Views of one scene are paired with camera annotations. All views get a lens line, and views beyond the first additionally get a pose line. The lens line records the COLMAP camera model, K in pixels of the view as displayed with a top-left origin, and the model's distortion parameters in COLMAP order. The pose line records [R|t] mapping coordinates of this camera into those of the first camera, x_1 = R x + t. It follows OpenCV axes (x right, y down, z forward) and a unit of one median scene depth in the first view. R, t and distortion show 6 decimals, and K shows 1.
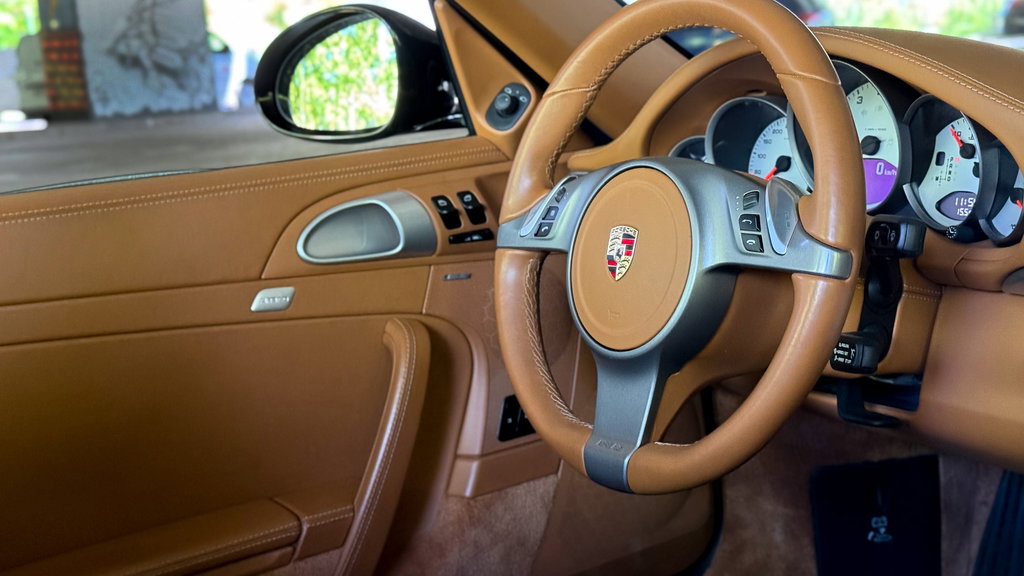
lens RADIAL K [[1433.8, 0, 515.9], [0, 1433.8, 287.2], [0, 0, 1]] dist [0.110848, 0.000000]
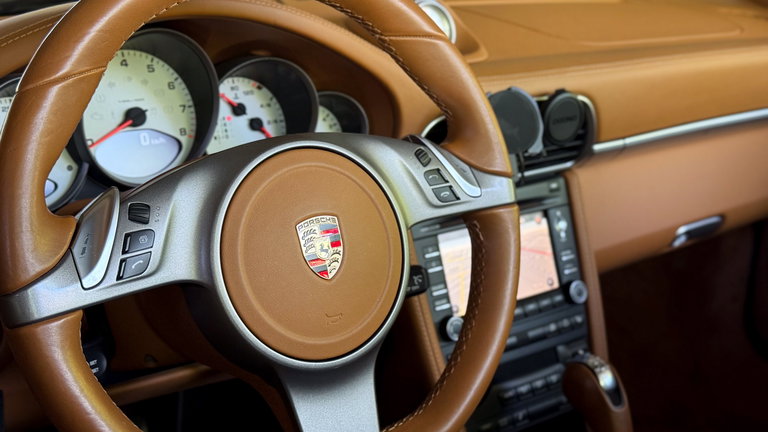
lens RADIAL K [[1075.4, 0, 388.1], [0, 1075.4, 217.4], [0, 0, 1]] dist [0.110848, 0.000000]
pose [[-0.052799, -0.175320, 0.983095, -0.520306], [0.181569, 0.966373, 0.182090, -0.141044], [-0.981960, 0.188114, -0.019191, 0.897416]]
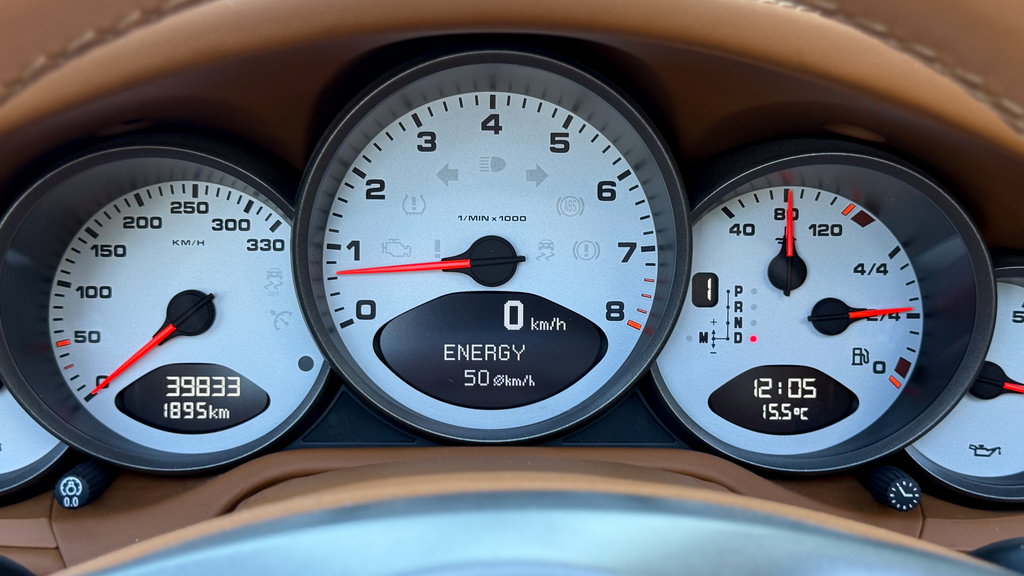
lens RADIAL K [[1433.8, 0, 513.9], [0, 1433.8, 286.1], [0, 0, 1]] dist [0.110848, 0.000000]
pose [[0.556226, -0.162555, 0.814977, -0.071808], [0.090099, 0.986698, 0.135314, -0.149782], [-0.826132, -0.001837, 0.563473, 0.811157]]
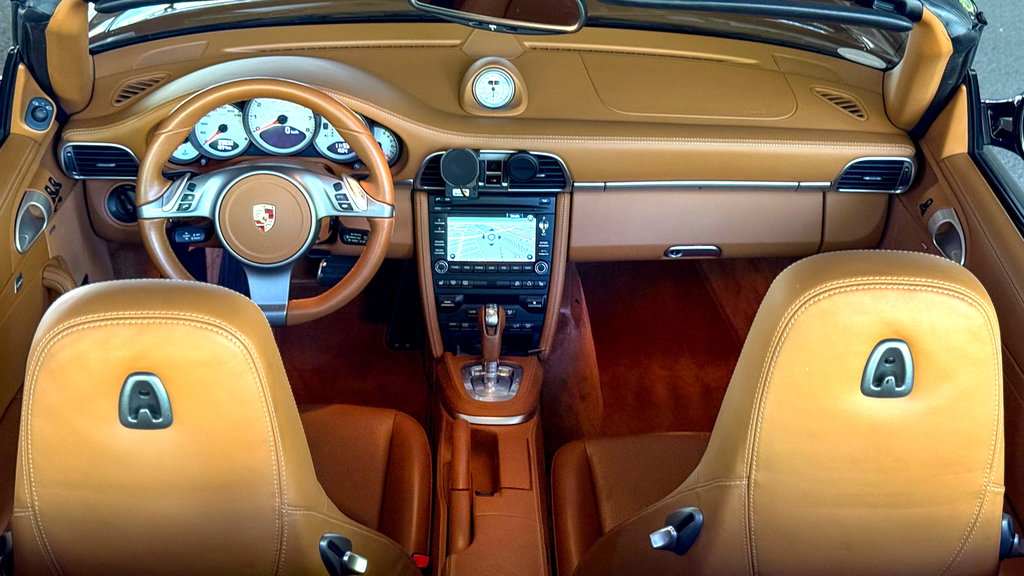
lens RADIAL K [[1433.8, 0, 508.0], [0, 1433.8, 293.0], [0, 0, 1]] dist [0.110848, 0.000000]
pose [[0.535335, -0.315014, 0.783698, -1.266444], [0.063882, 0.940292, 0.334321, -0.538209], [-0.842221, -0.128909, 0.523495, -0.339898]]
